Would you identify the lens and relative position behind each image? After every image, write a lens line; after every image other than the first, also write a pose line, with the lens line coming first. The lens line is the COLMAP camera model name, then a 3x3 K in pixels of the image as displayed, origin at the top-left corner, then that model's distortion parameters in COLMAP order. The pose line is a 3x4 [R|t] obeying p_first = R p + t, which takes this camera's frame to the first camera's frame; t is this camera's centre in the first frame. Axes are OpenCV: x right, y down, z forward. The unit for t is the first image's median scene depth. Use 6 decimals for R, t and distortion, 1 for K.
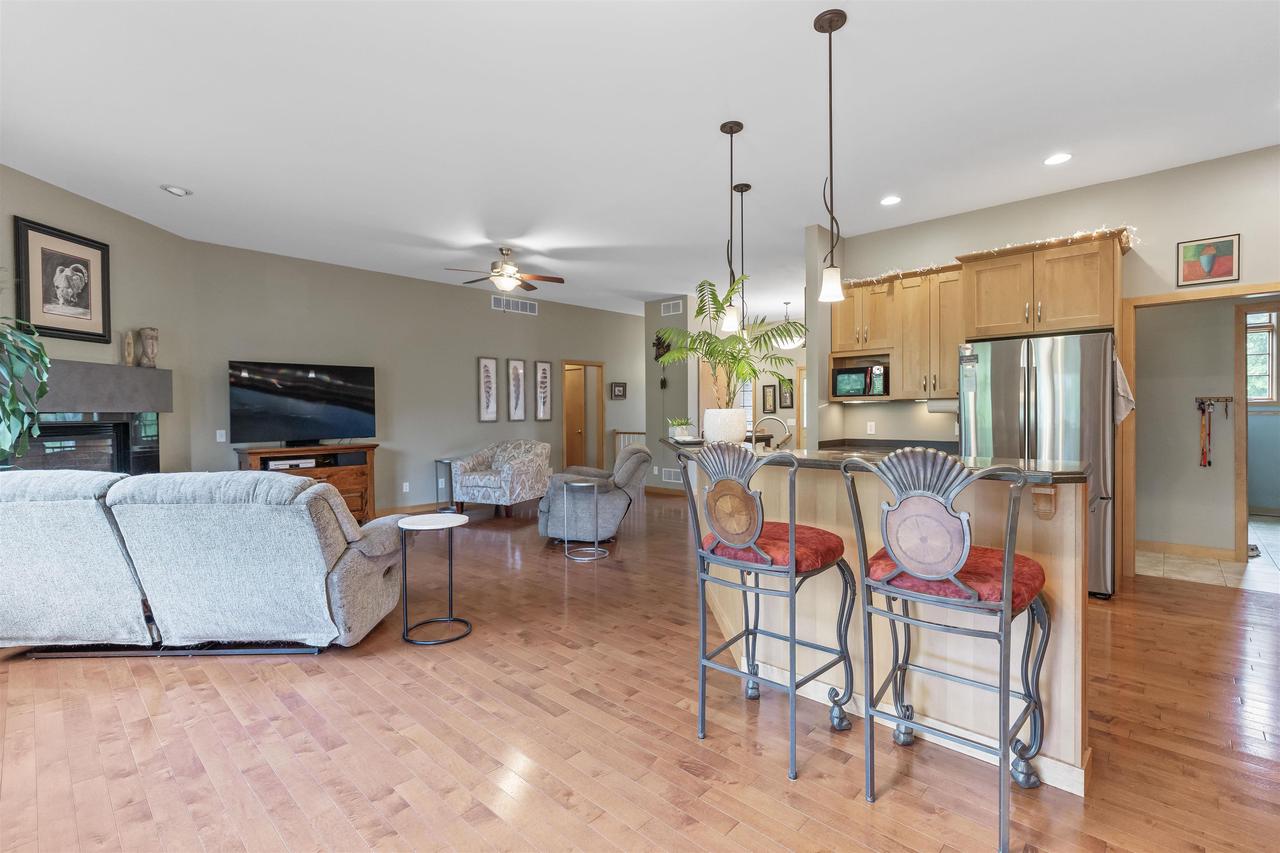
lens RADIAL K [[580.5, 0, 636.2], [0, 580.5, 420.2], [0, 0, 1]] dist [-0.004806, 0.001694]
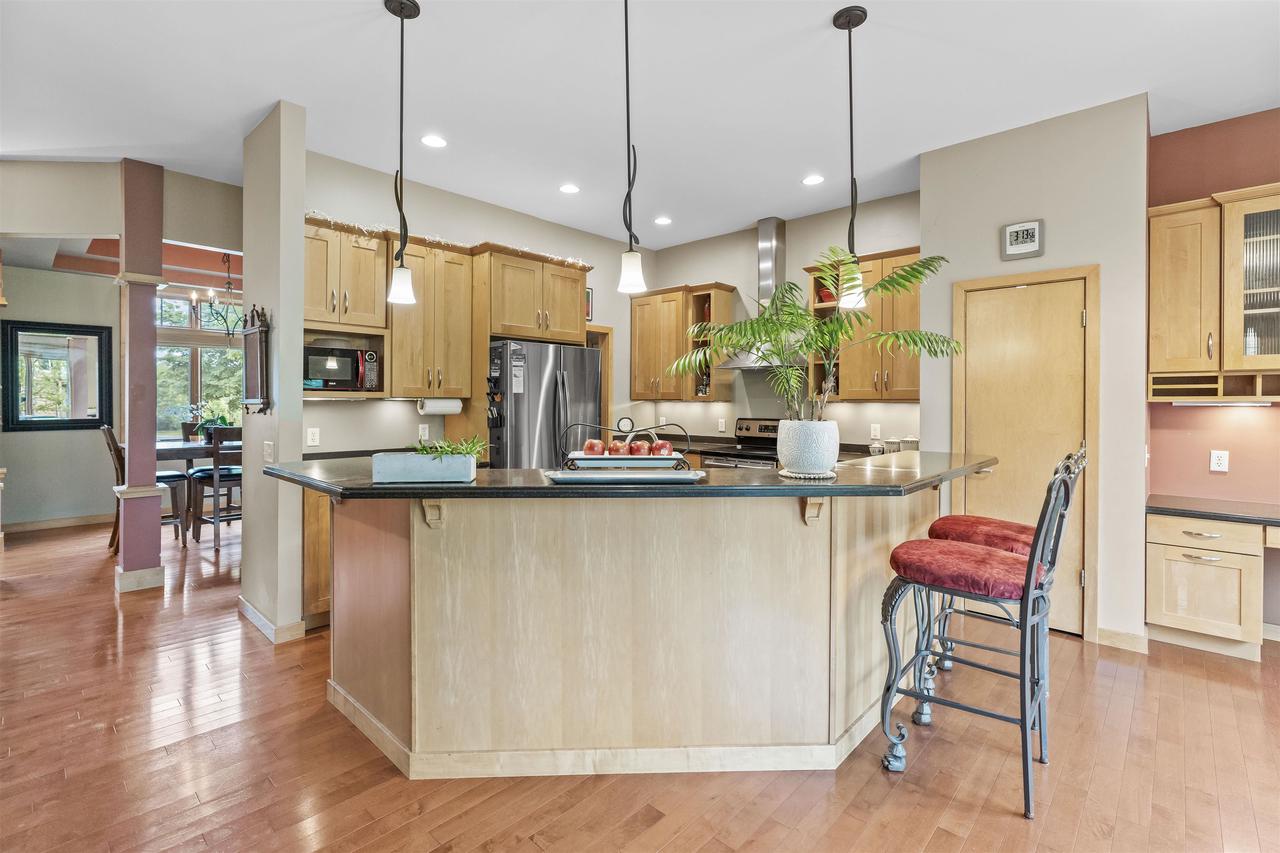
lens RADIAL K [[580.5, 0, 651.9], [0, 580.5, 401.9], [0, 0, 1]] dist [-0.004806, 0.001694]
pose [[-0.013697, 0.005375, 0.999892, -0.382076], [0.007200, 0.999960, -0.005277, -0.028437], [-0.999880, 0.007127, -0.013735, 0.820056]]
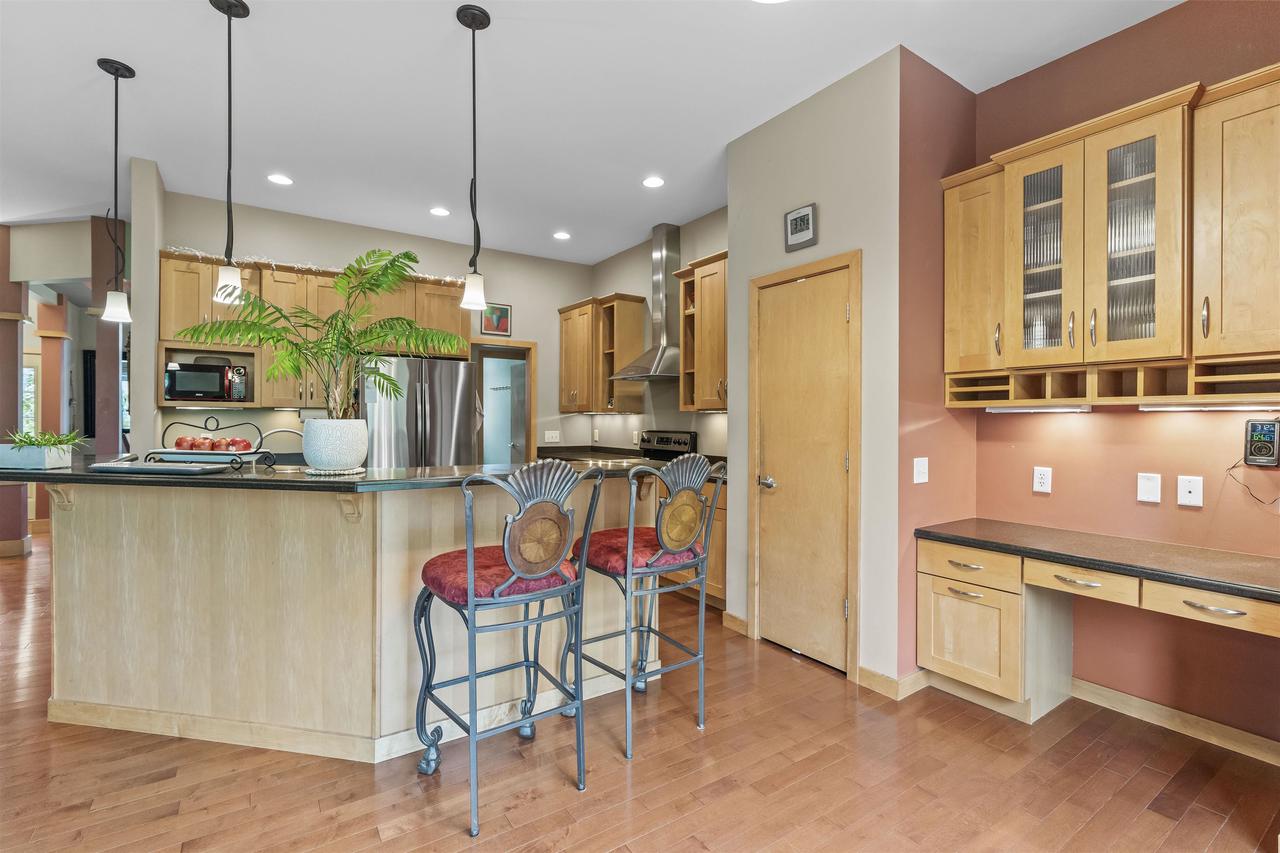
lens RADIAL K [[580.5, 0, 647.2], [0, 580.5, 419.9], [0, 0, 1]] dist [-0.004806, 0.001694]
pose [[0.214102, 0.008633, 0.976773, -0.329819], [0.003600, 0.999947, -0.009627, -0.007942], [-0.976805, 0.005577, 0.214060, 0.313911]]
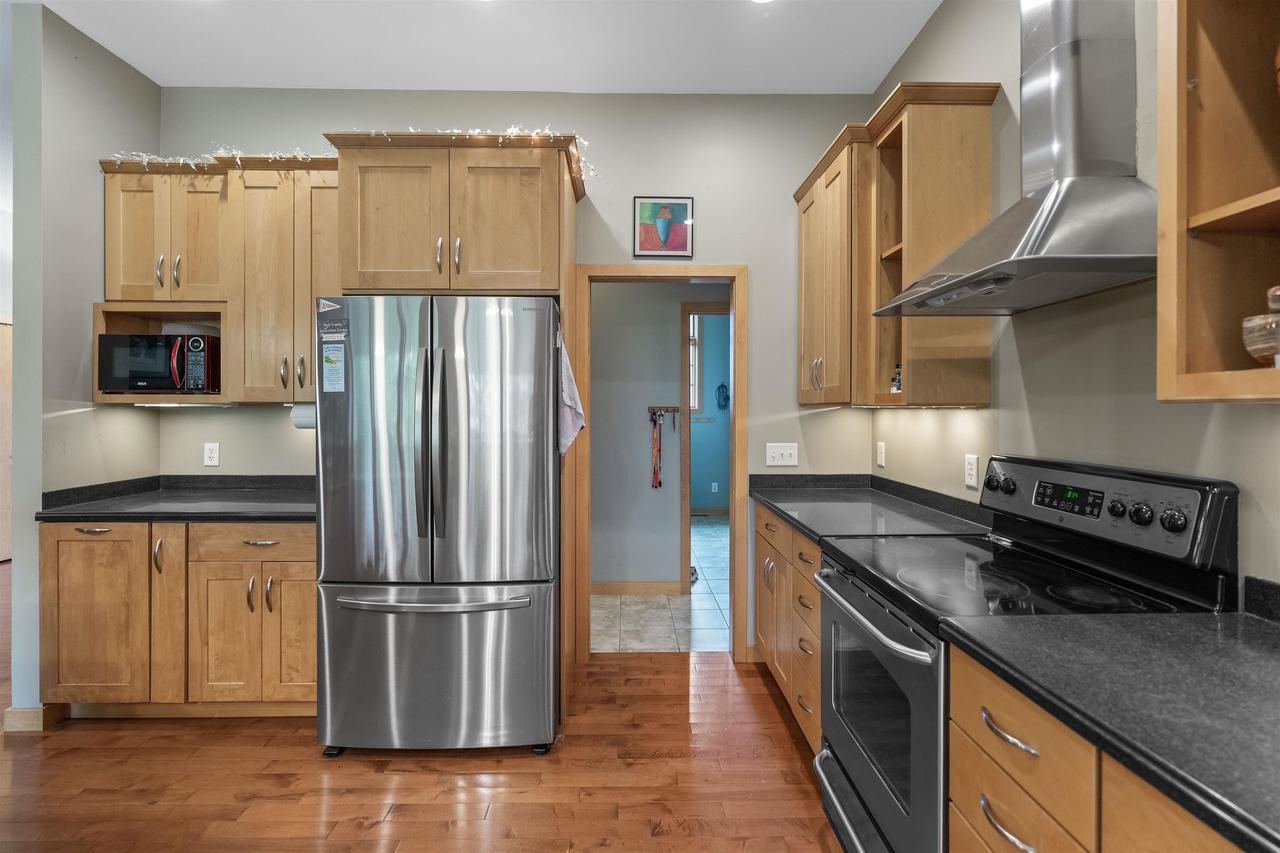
lens RADIAL K [[580.5, 0, 635.8], [0, 580.5, 413.3], [0, 0, 1]] dist [-0.004806, 0.001694]
pose [[0.722667, 0.005115, 0.691177, 0.428009], [0.000298, 0.999970, -0.007712, -0.026765], [-0.691196, 0.005779, 0.722644, 0.466446]]
